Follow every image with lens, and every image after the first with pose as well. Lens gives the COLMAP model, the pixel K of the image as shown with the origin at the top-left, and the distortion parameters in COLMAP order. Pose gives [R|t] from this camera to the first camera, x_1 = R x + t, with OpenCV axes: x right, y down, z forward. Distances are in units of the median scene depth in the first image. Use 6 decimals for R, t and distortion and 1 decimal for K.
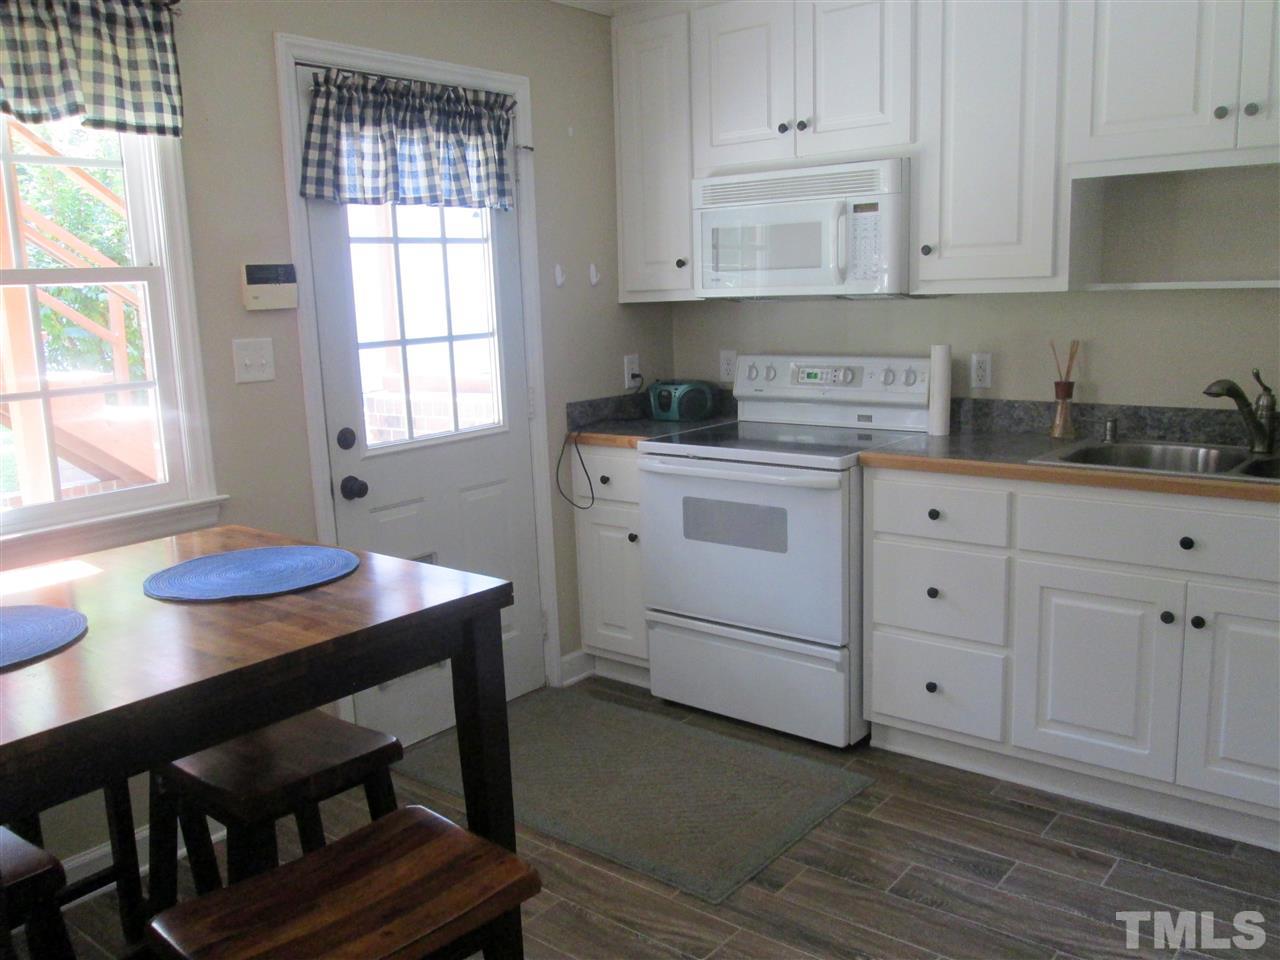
lens RADIAL K [[1086.0, 0, 638.9], [0, 1086.0, 480.7], [0, 0, 1]] dist [0.004583, 0.003993]
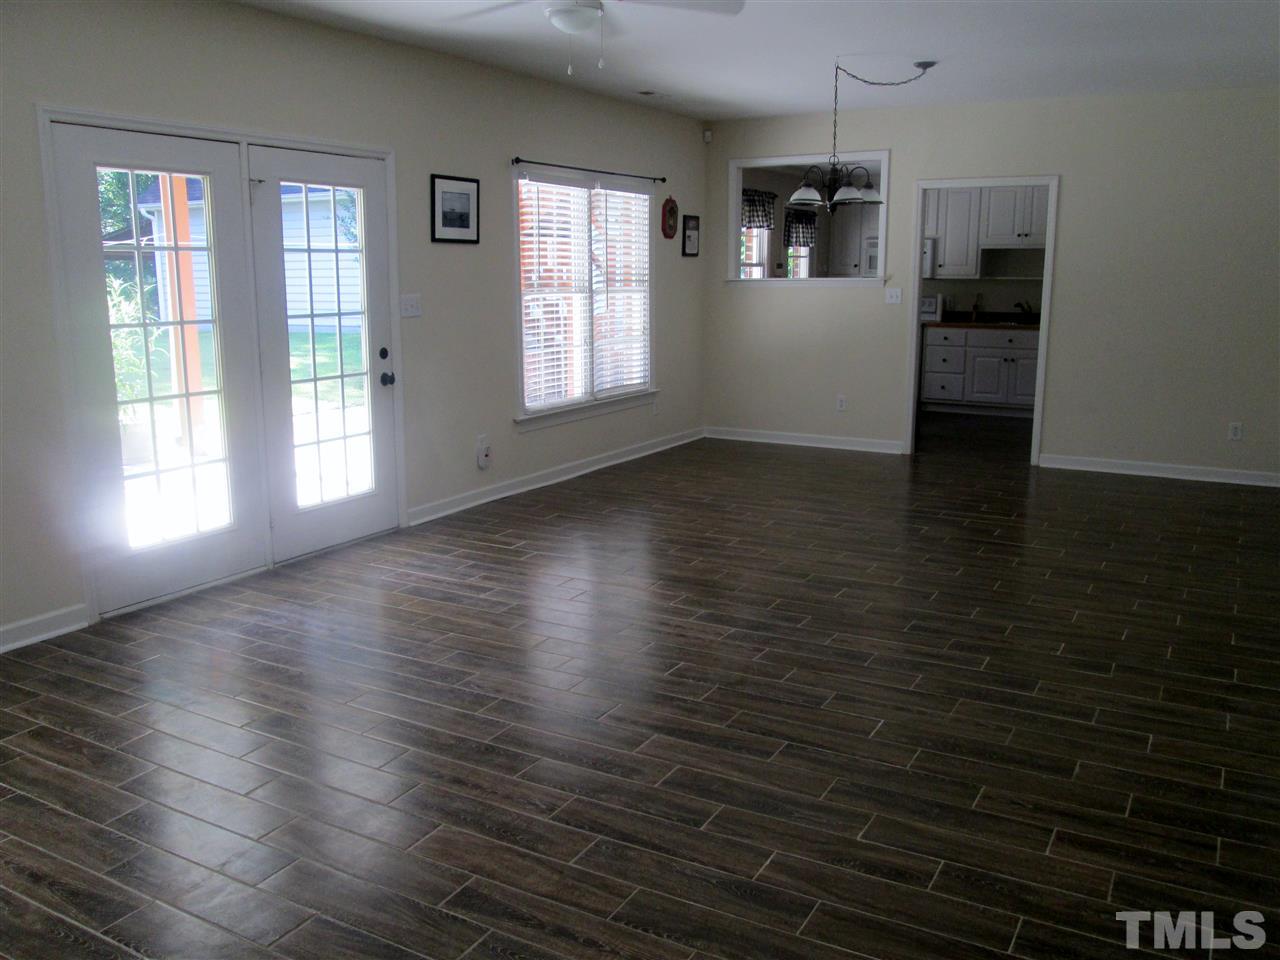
lens RADIAL K [[1086.0, 0, 640.1], [0, 1086.0, 477.7], [0, 0, 1]] dist [0.004583, 0.003993]
pose [[0.985978, 0.007597, 0.166701, -1.356339], [-0.008450, 0.999955, 0.004406, 0.495940], [-0.166660, -0.005753, 0.985998, -2.456405]]
